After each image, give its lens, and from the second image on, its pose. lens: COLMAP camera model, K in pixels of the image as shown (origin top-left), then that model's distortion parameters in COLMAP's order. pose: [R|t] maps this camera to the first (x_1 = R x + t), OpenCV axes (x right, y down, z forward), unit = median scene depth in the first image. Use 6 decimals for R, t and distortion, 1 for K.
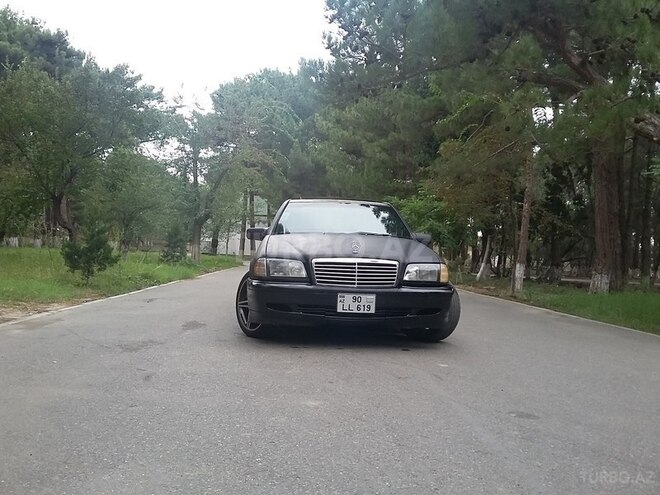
lens RADIAL K [[610.7, 0, 348.3], [0, 610.7, 245.0], [0, 0, 1]] dist [0.107798, -0.234352]
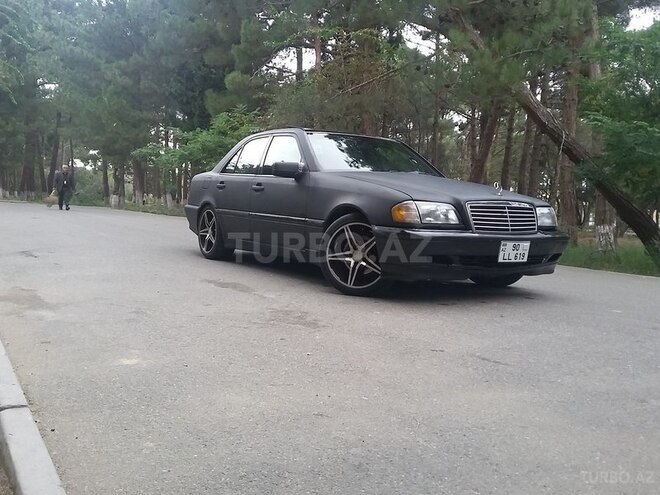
lens RADIAL K [[612.4, 0, 331.9], [0, 612.4, 230.1], [0, 0, 1]] dist [0.109061, -0.227501]
pose [[0.884688, -0.021259, 0.465698, -0.444802], [-0.015230, 0.997108, 0.074451, -0.000047], [-0.465934, -0.072959, 0.881806, 0.224189]]
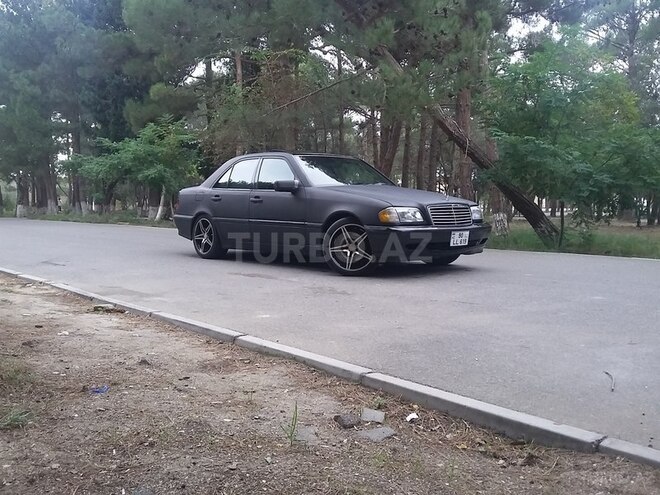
lens RADIAL K [[612.4, 0, 331.9], [0, 612.4, 230.1], [0, 0, 1]] dist [0.109061, -0.227501]
pose [[0.794693, -0.068591, 0.603124, -0.684599], [0.024417, 0.996403, 0.081145, -0.024698], [-0.606520, -0.049759, 0.793509, 0.084897]]
